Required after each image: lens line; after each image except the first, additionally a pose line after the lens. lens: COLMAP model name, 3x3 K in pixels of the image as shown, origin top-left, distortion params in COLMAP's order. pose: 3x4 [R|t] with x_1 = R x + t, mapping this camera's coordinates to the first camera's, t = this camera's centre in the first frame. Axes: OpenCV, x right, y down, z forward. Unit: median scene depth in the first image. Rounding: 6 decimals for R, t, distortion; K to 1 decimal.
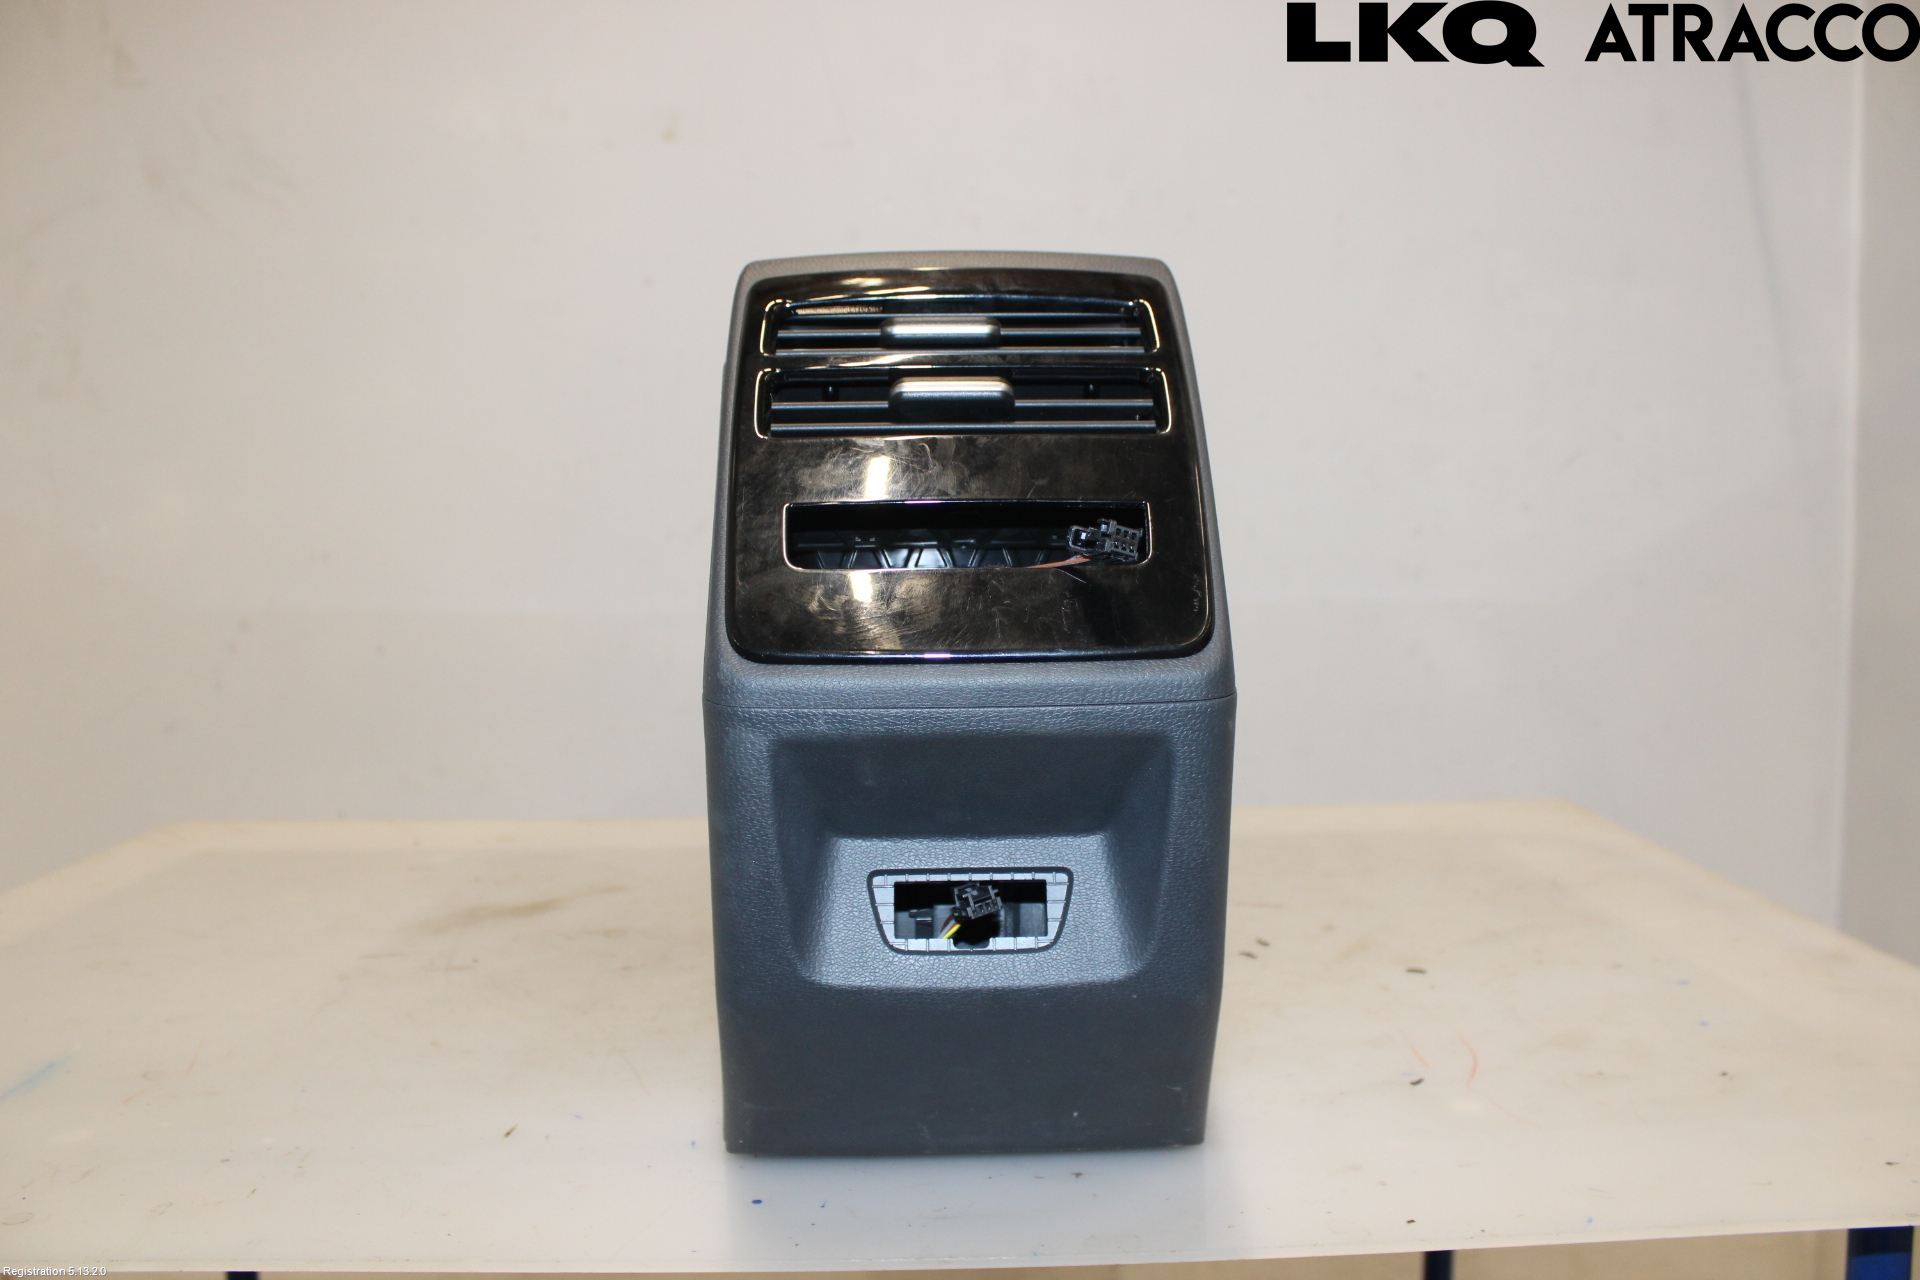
lens RADIAL K [[1617.9, 0, 953.5], [0, 1617.9, 639.6], [0, 0, 1]] dist [-0.089791, 0.021393]
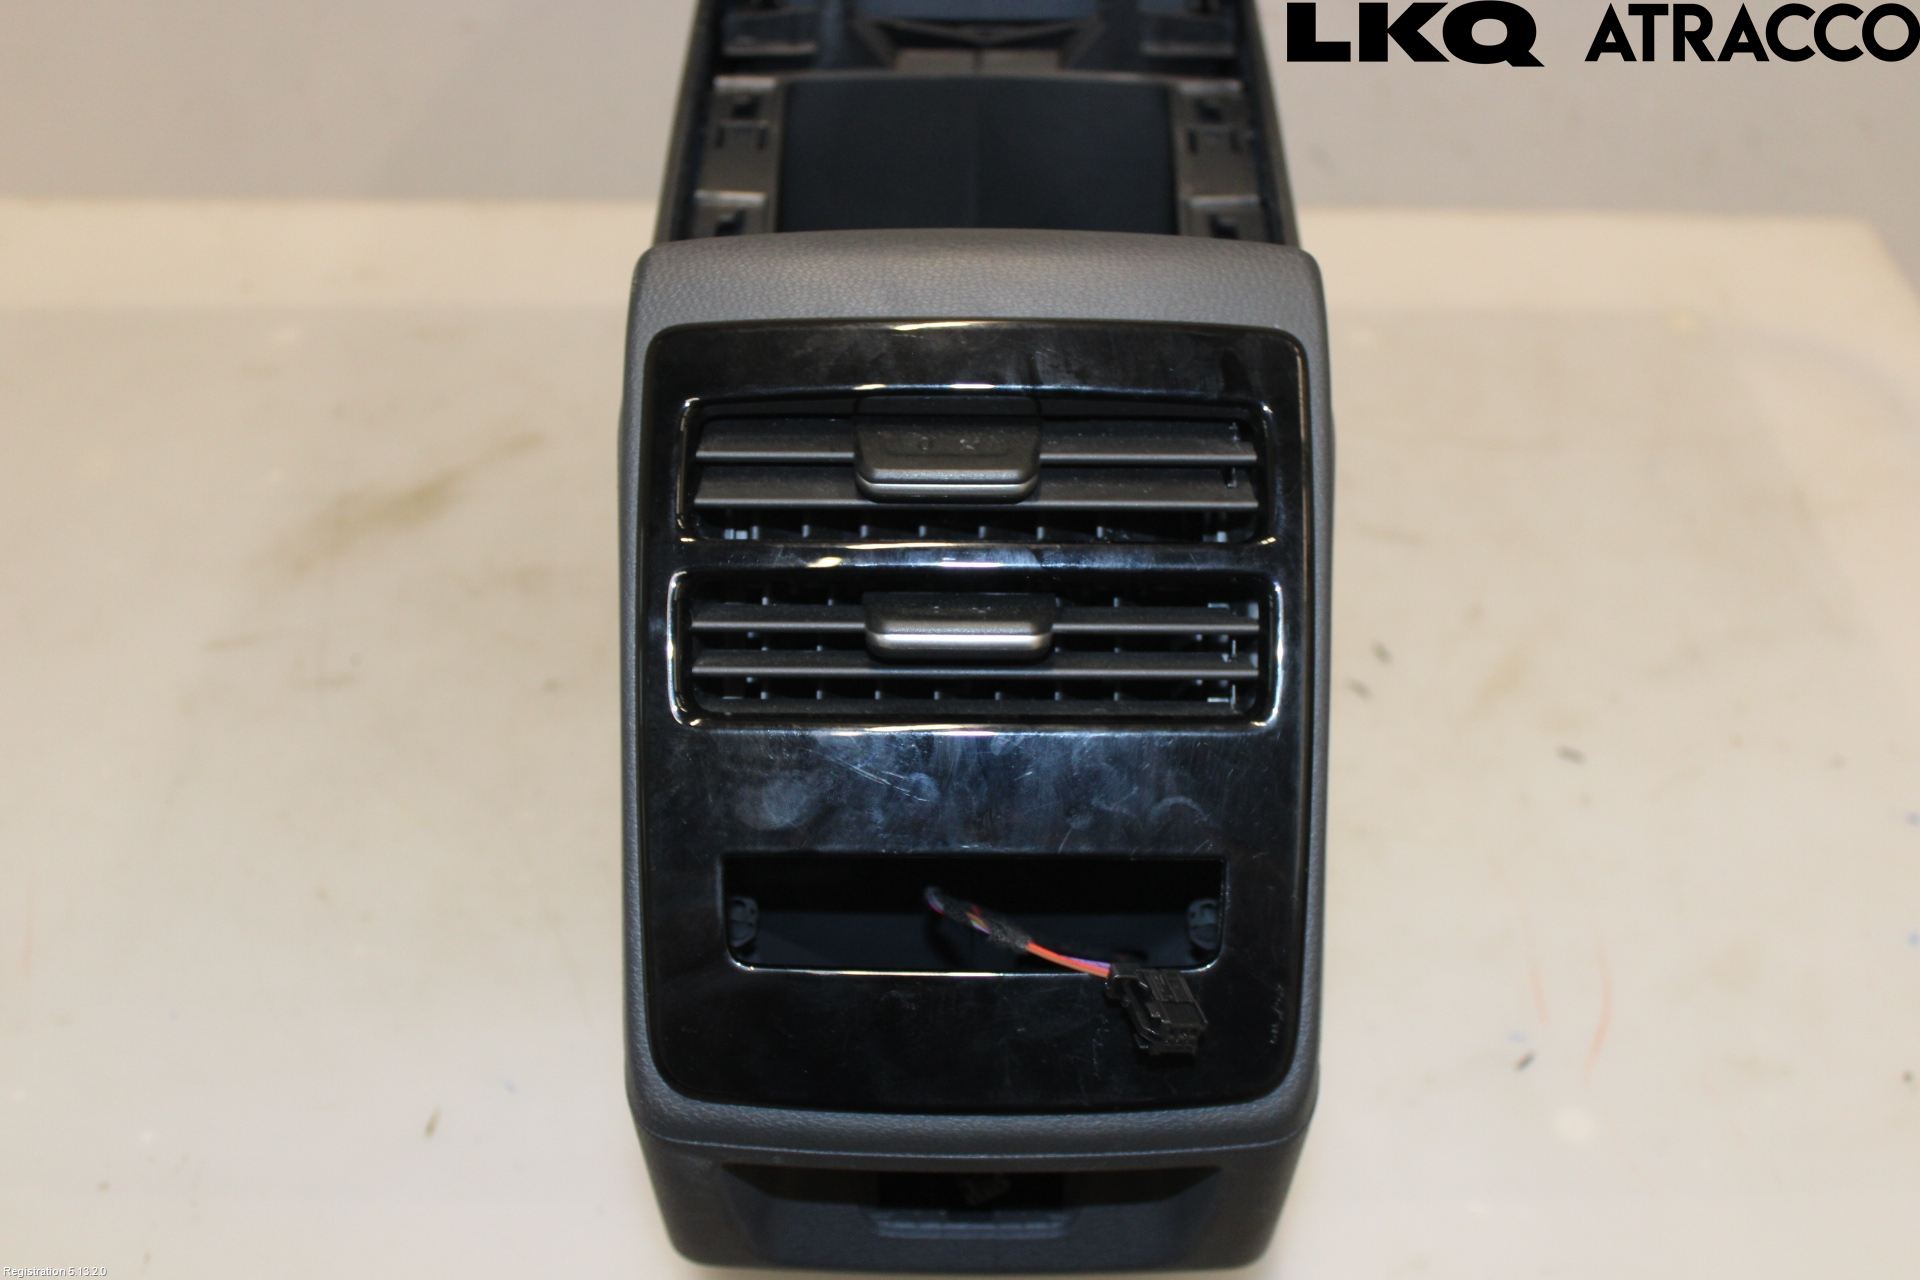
lens RADIAL K [[2183.9, 0, 962.8], [0, 2183.9, 639.8], [0, 0, 1]] dist [-0.029199, 0.000000]
pose [[0.999407, 0.031367, -0.014180, 0.014158], [-0.017460, 0.816909, 0.576502, -0.700493], [0.029667, -0.575913, 0.816973, 0.261728]]
